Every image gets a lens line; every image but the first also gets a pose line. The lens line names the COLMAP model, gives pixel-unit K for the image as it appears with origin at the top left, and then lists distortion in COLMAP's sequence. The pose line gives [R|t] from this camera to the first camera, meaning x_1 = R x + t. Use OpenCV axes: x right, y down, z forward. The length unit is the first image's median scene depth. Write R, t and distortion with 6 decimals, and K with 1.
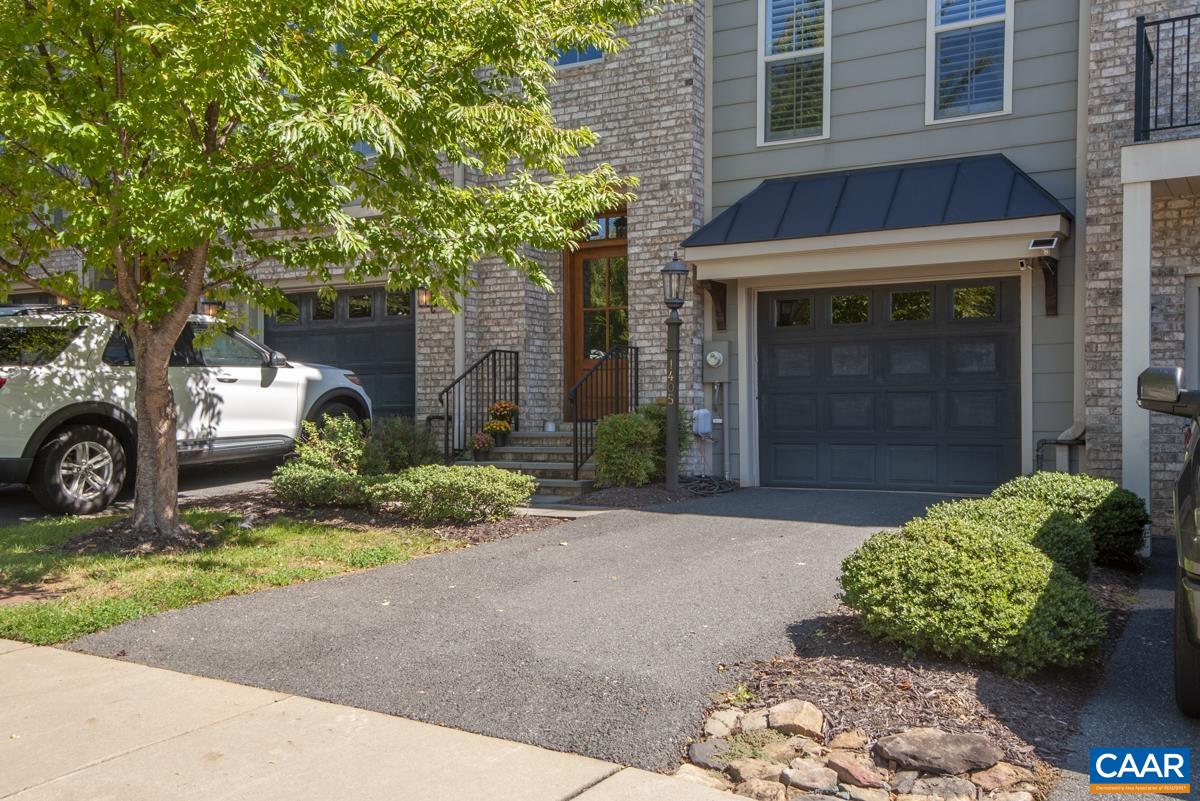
lens RADIAL K [[1210.4, 0, 600.0], [0, 1210.4, 400.5], [0, 0, 1]] dist [0.150422, 0.001267]
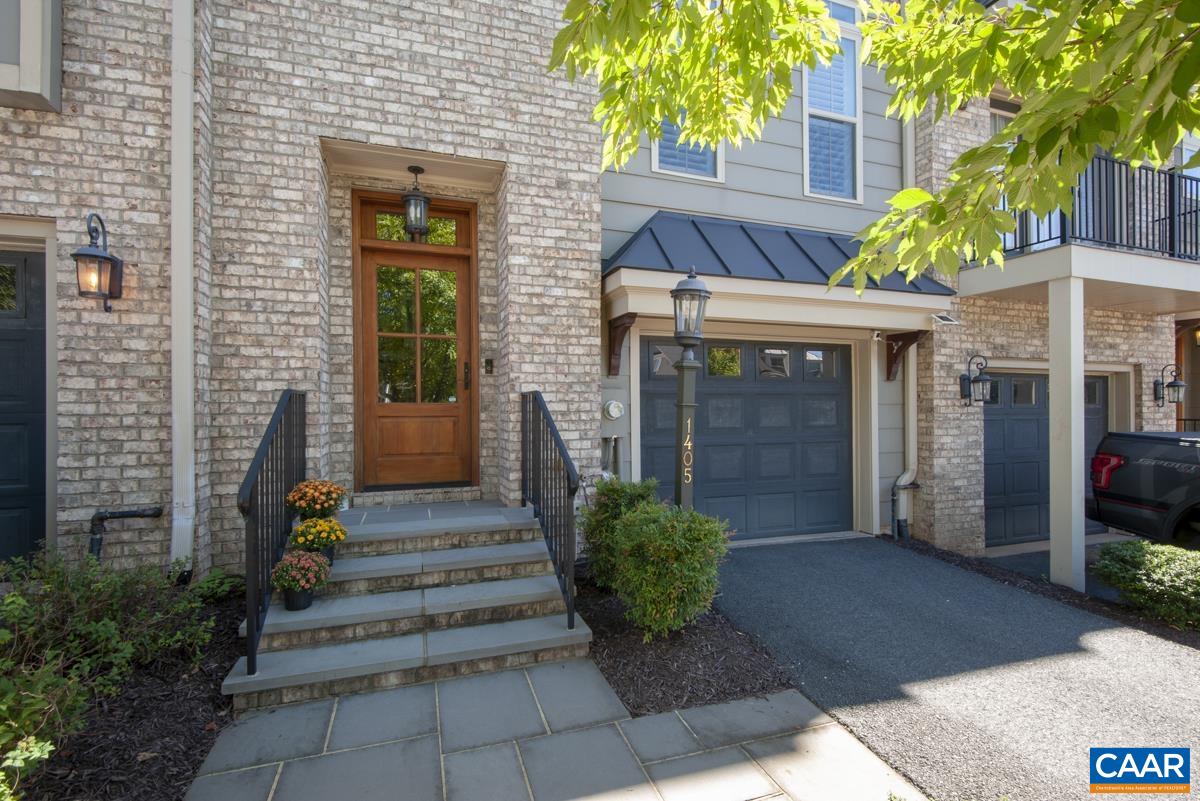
lens RADIAL K [[550.6, 0, 598.2], [0, 550.6, 406.1], [0, 0, 1]] dist [0.022650, -0.016793]
pose [[0.651047, -0.000040, 0.759037, -0.199243], [-0.011464, 0.999885, 0.009886, -0.040532], [-0.758951, -0.015138, 0.650972, 0.762795]]
